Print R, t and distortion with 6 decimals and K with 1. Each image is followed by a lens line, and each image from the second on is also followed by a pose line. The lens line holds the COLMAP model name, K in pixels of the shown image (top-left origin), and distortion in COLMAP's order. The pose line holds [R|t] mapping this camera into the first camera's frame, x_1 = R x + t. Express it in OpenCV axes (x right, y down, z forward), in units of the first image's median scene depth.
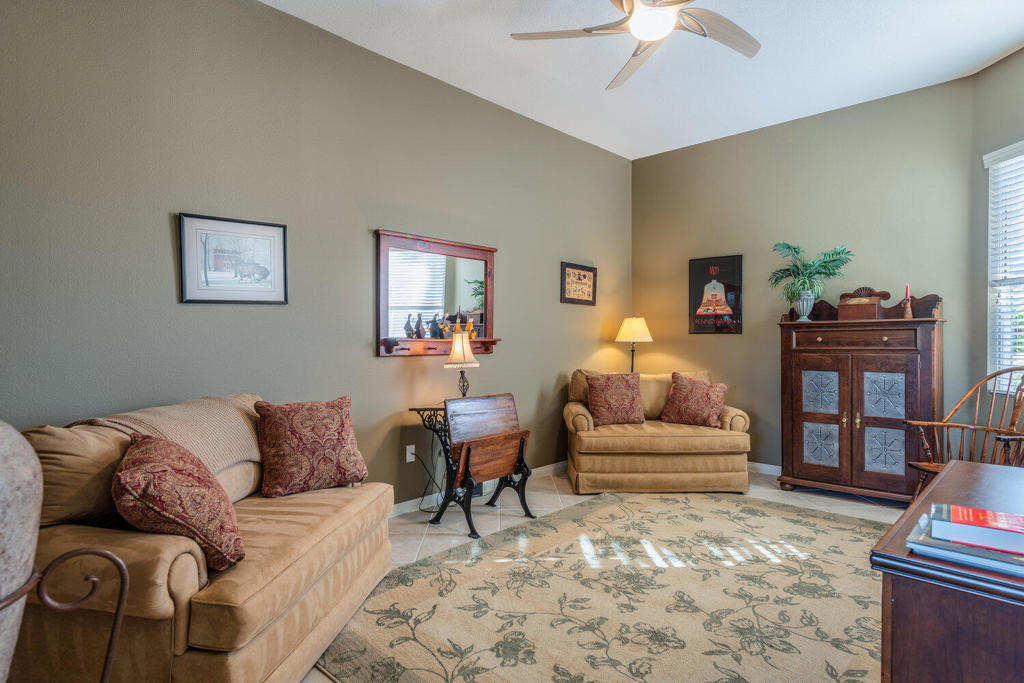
lens RADIAL K [[567.4, 0, 512.0], [0, 567.4, 341.5], [0, 0, 1]] dist [-0.001525, -0.000322]
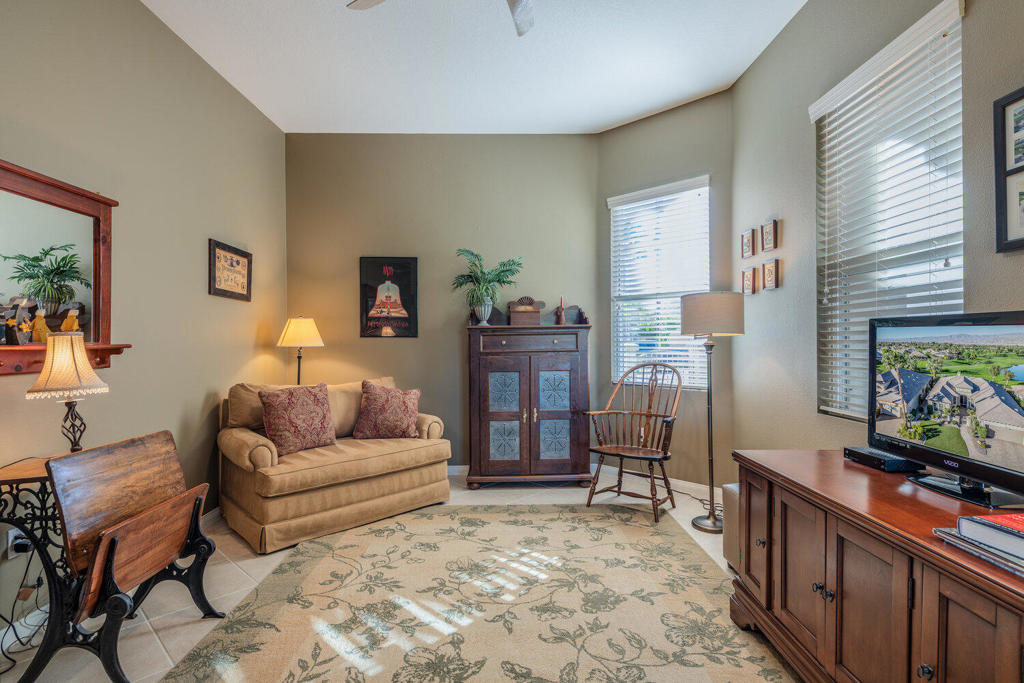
lens RADIAL K [[515.0, 0, 529.6], [0, 515.0, 344.0], [0, 0, 1]] dist [0.002834, -0.012165]
pose [[0.708194, -0.006878, 0.705984, -0.107966], [0.007950, 0.999967, 0.001766, -0.002523], [-0.705973, 0.004362, 0.708226, 0.278692]]
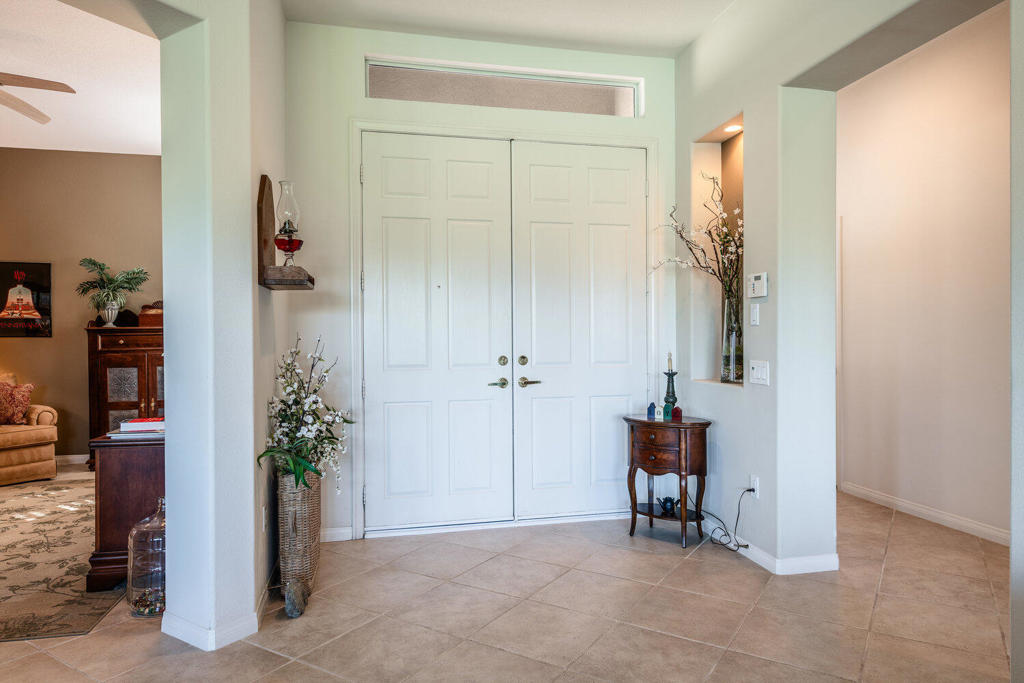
lens RADIAL K [[631.6, 0, 512.0], [0, 631.6, 341.5], [0, 0, 1]] dist [0.006776, 0.002277]
pose [[0.553930, -0.008515, 0.832519, -0.132888], [0.011788, 0.999928, 0.002384, 0.002025], [-0.832480, 0.008493, 0.553991, -0.467260]]
